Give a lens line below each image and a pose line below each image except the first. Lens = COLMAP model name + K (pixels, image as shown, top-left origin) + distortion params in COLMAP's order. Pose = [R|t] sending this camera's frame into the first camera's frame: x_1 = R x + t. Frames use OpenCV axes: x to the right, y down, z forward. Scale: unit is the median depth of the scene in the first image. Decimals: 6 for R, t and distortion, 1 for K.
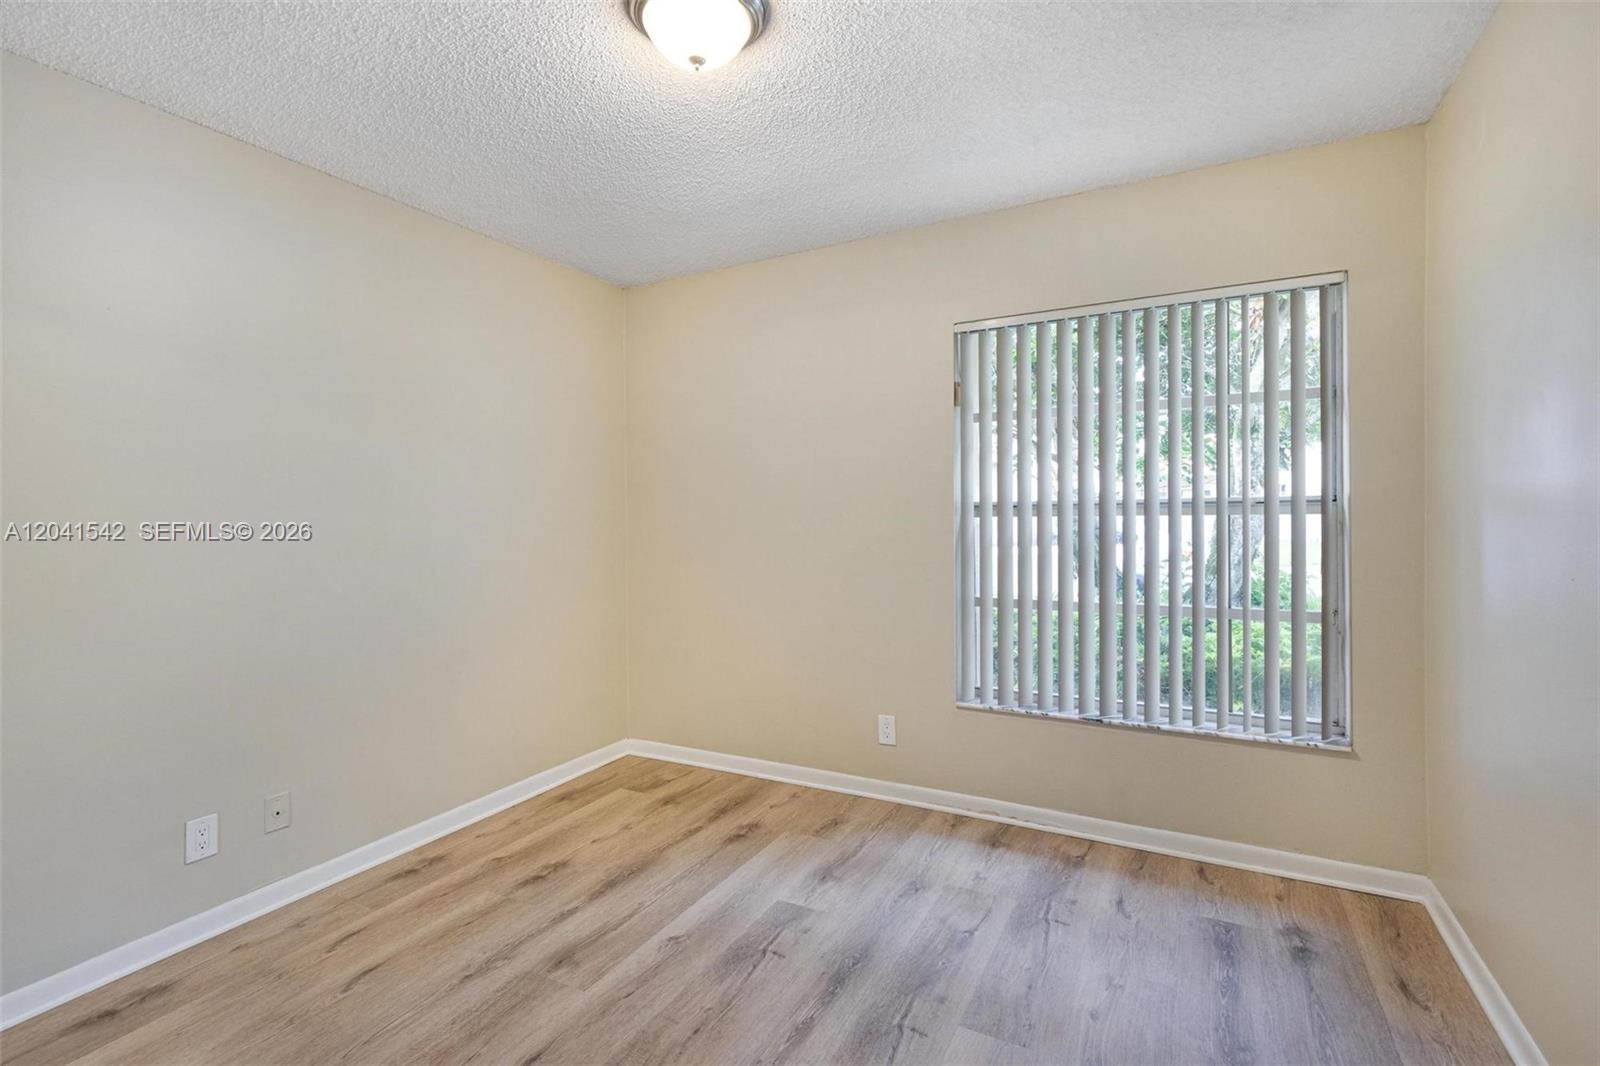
lens RADIAL K [[722.1, 0, 807.6], [0, 722.1, 518.0], [0, 0, 1]] dist [0.004808, 0.000209]
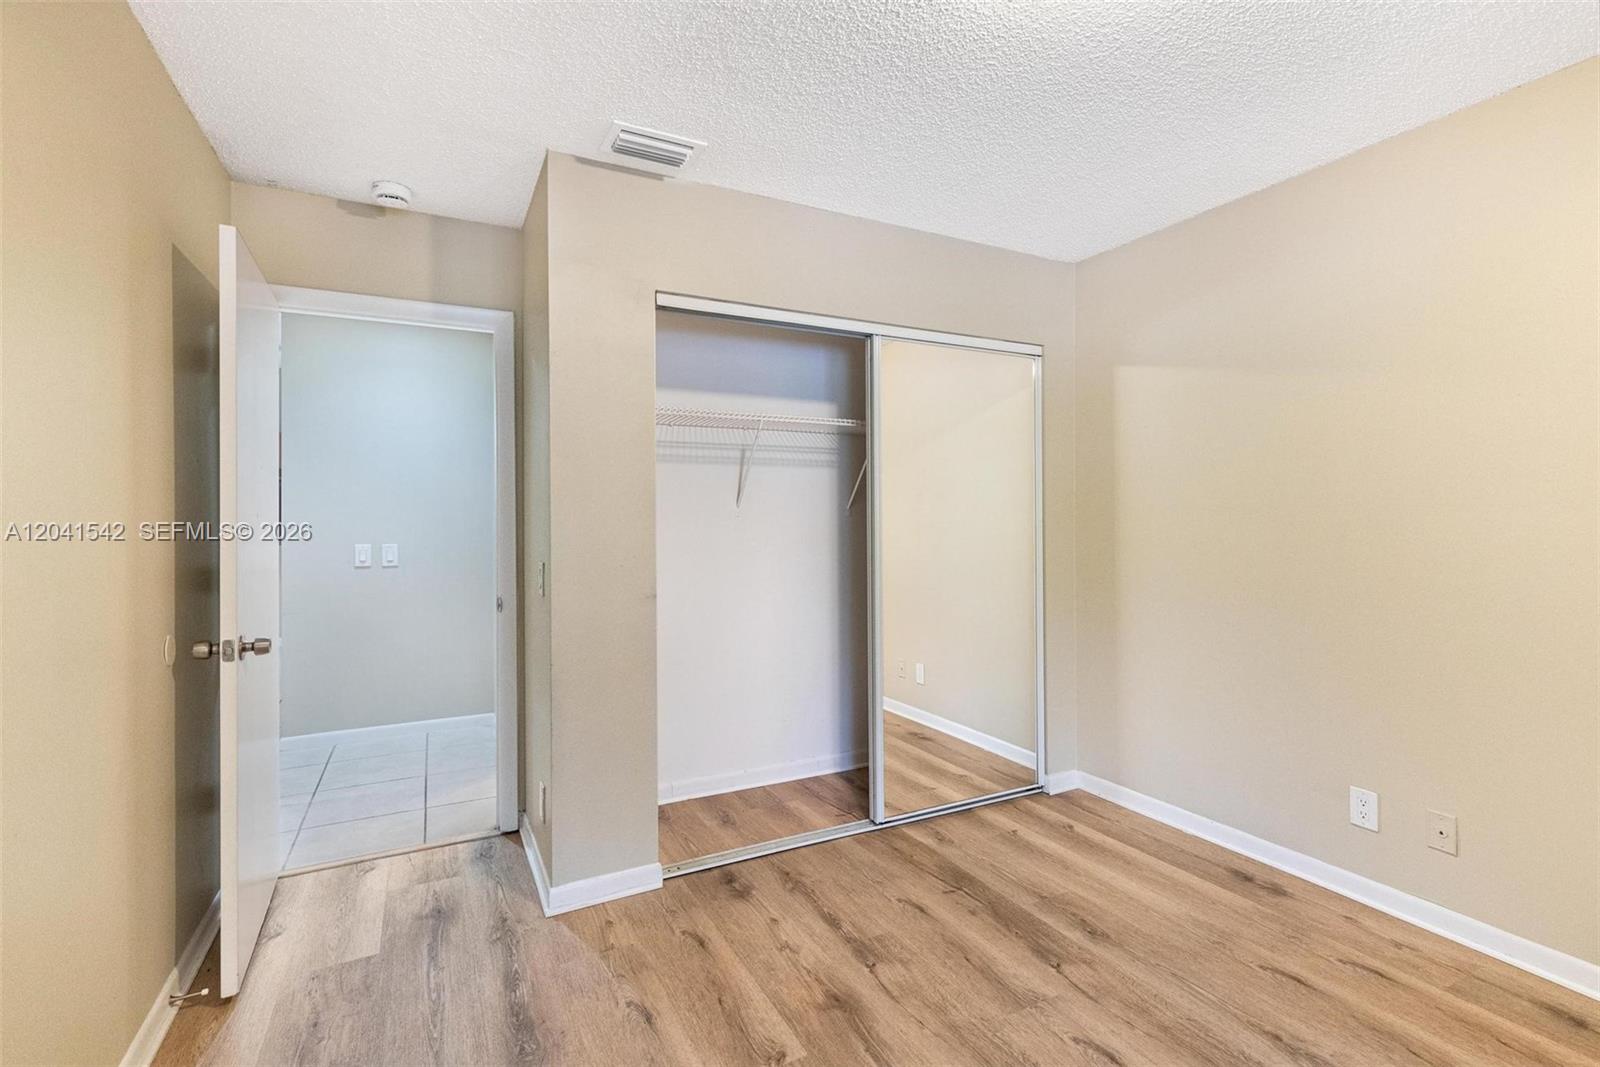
lens RADIAL K [[722.1, 0, 807.6], [0, 722.1, 518.5], [0, 0, 1]] dist [0.004808, 0.000209]
pose [[-0.560283, 0.025957, -0.827894, 0.548737], [0.016102, 0.999661, 0.020446, -0.029275], [0.828145, -0.001875, -0.560511, 0.979249]]
